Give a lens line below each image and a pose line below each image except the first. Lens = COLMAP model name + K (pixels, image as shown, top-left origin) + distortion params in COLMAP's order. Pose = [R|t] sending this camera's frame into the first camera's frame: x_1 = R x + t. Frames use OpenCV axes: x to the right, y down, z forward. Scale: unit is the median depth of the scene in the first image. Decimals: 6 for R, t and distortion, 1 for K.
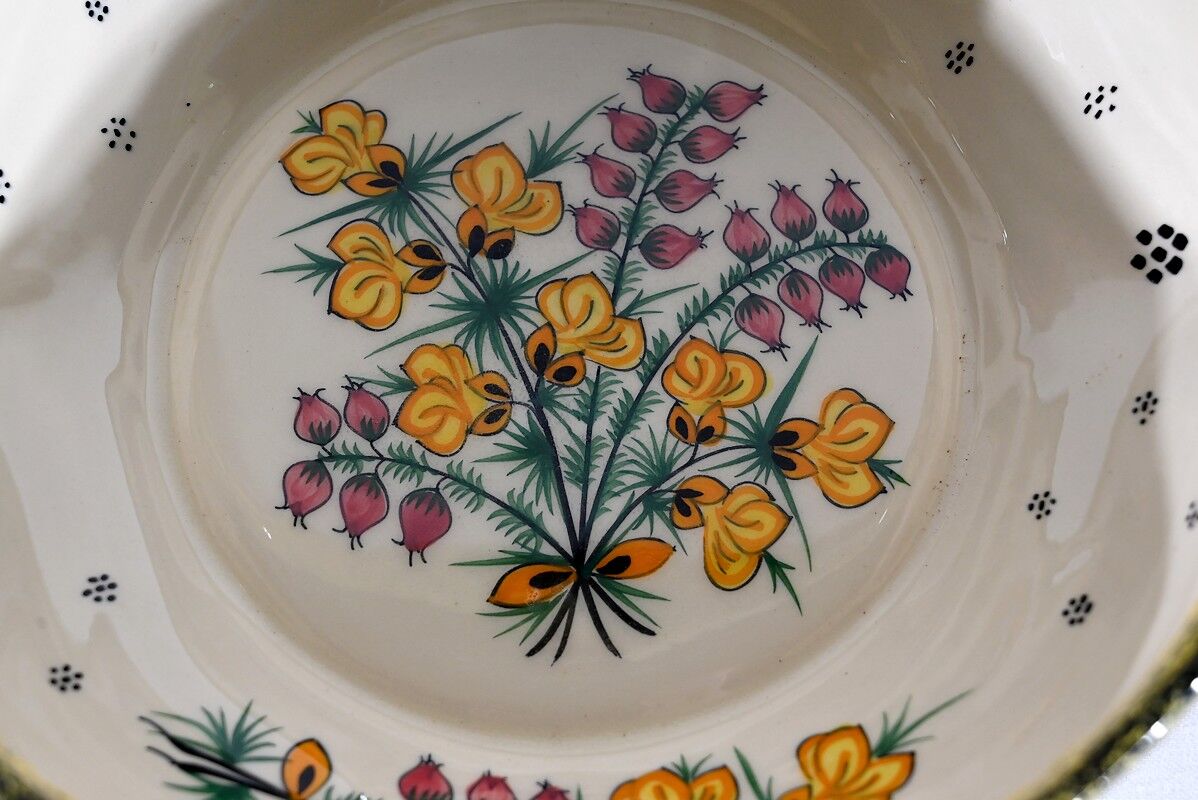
lens RADIAL K [[1758.8, 0, 599.0], [0, 1758.8, 400.0], [0, 0, 1]] dist [-0.005724, 0.090133]
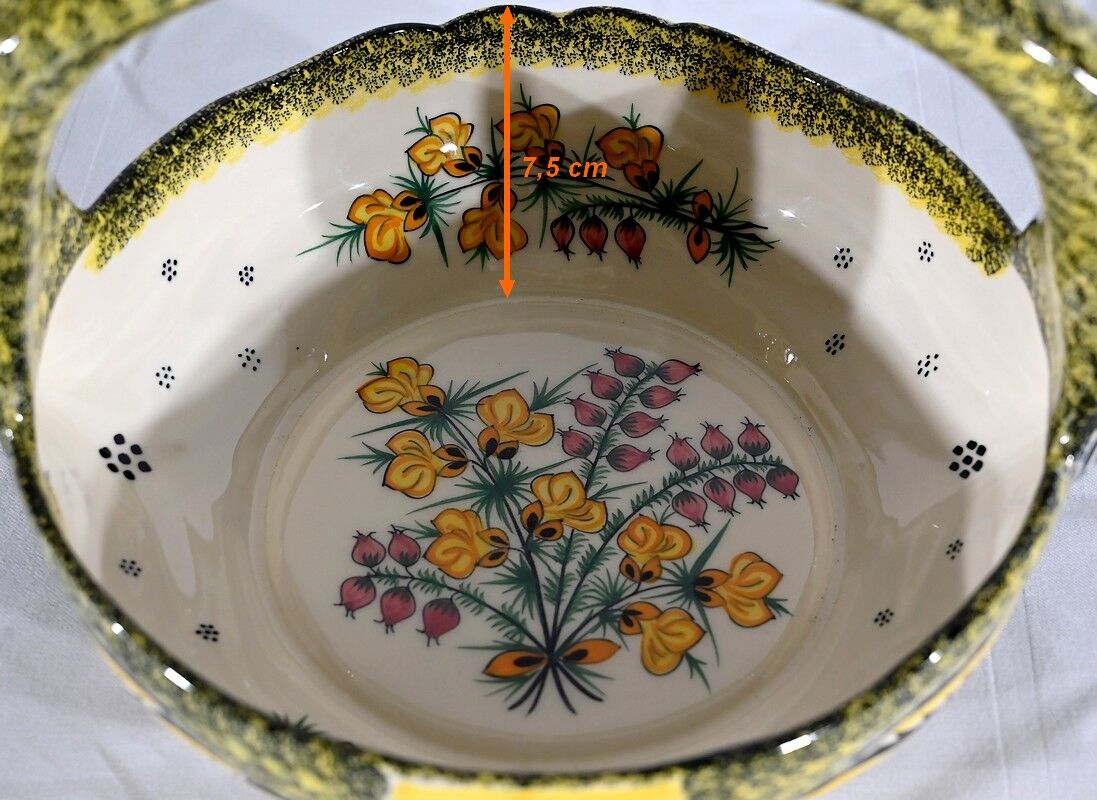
lens RADIAL K [[1681.2, 0, 579.1], [0, 1681.2, 400.2], [0, 0, 1]] dist [-0.001556, -0.039752]
pose [[0.998484, 0.052510, -0.016481, 0.021636], [-0.055003, 0.941756, -0.331769, 0.328439], [-0.001900, 0.332173, 0.943217, -0.293562]]
